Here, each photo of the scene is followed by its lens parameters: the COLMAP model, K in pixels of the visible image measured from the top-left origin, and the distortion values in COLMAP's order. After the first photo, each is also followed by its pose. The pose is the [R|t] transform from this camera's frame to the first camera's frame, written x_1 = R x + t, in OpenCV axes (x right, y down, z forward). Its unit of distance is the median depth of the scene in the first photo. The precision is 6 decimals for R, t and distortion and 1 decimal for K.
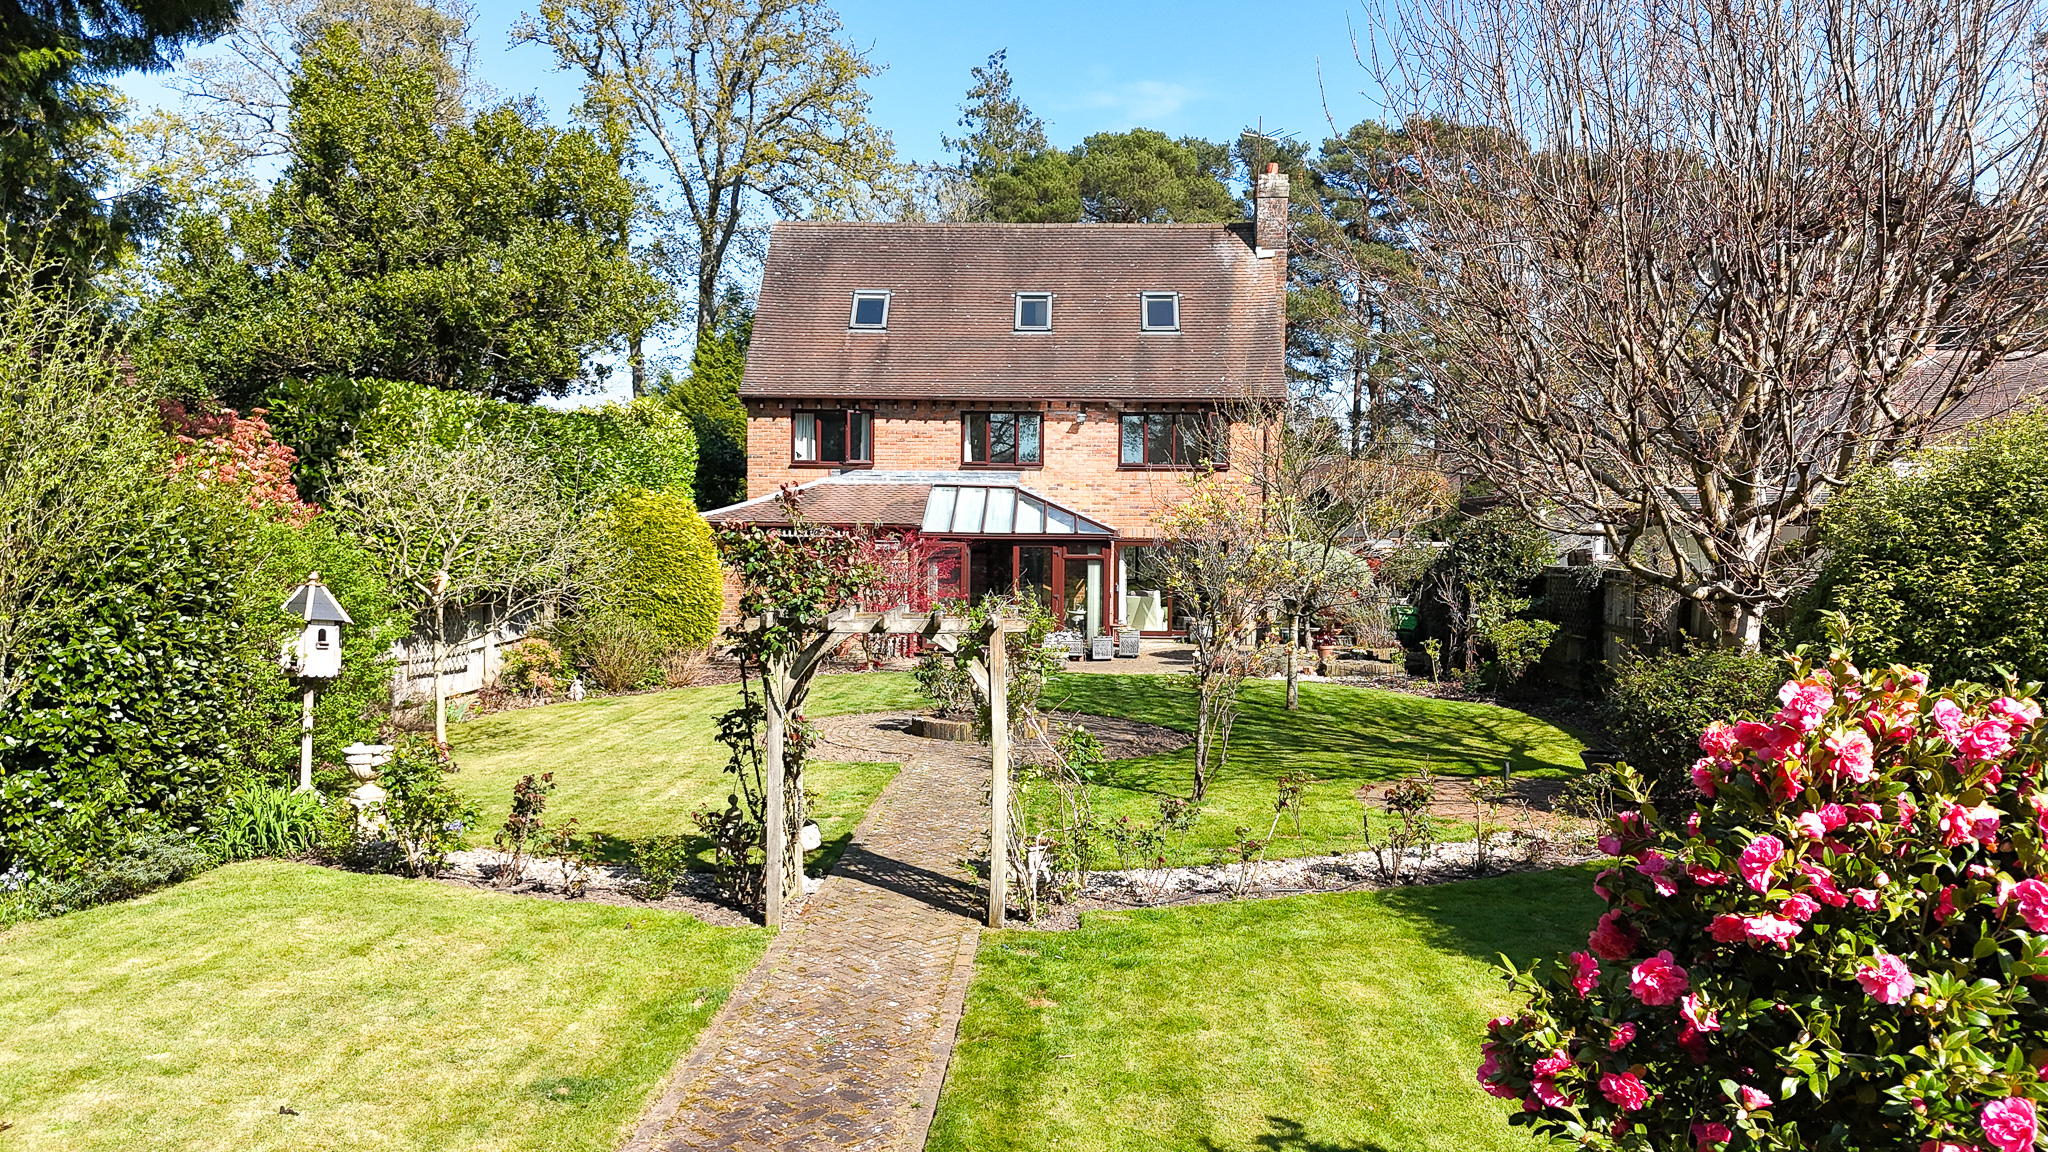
lens RADIAL K [[1478.6, 0, 1024.0], [0, 1478.6, 576.0], [0, 0, 1]] dist [0.064440, -0.009747]
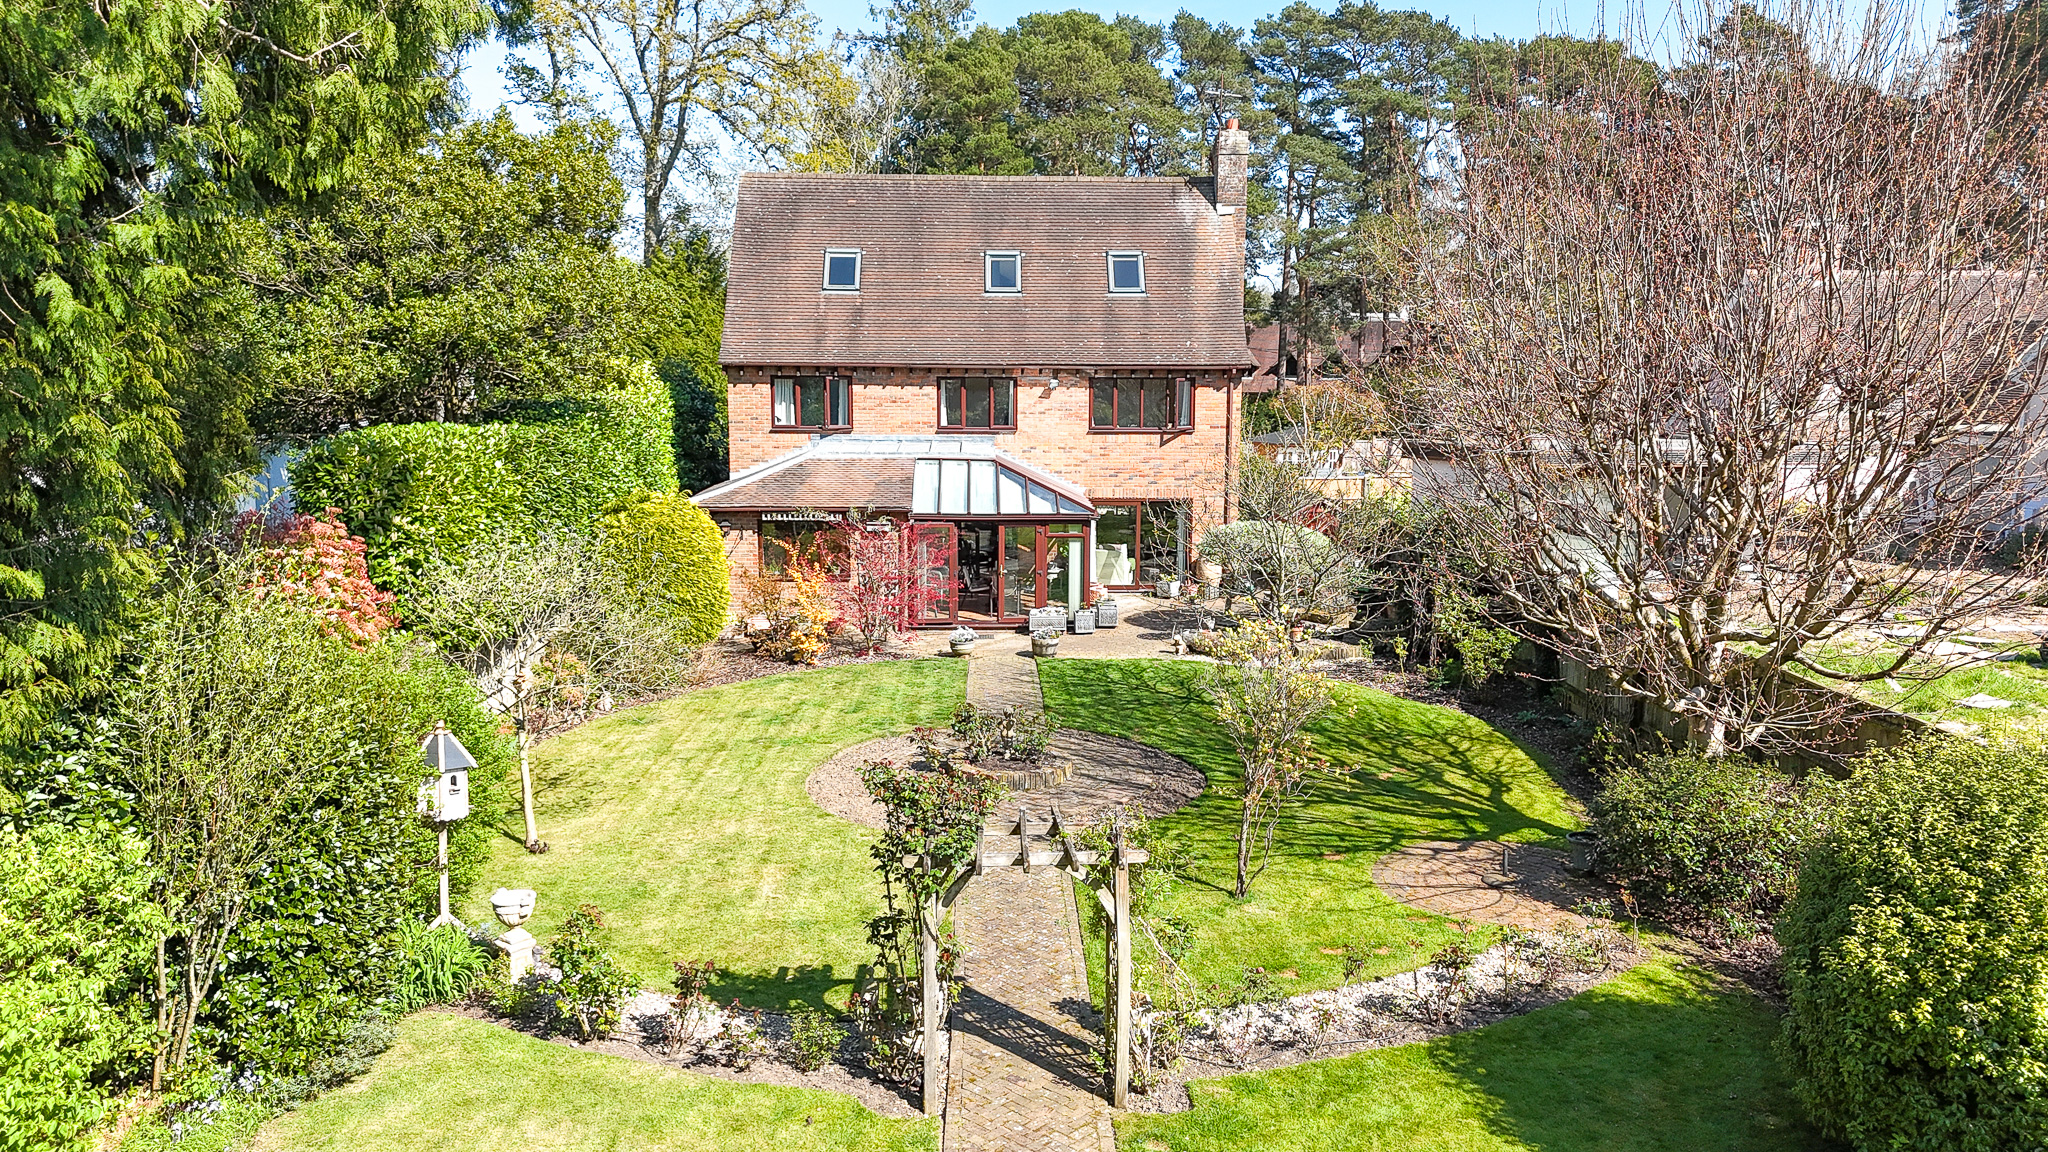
lens RADIAL K [[1456.7, 0, 1024.0], [0, 1456.7, 576.0], [0, 0, 1]] dist [0.070577, -0.000292]
pose [[0.998142, -0.014337, 0.059215, -0.046675], [0.007572, 0.993575, 0.112925, -0.092905], [-0.060454, -0.112267, 0.991837, -0.030685]]
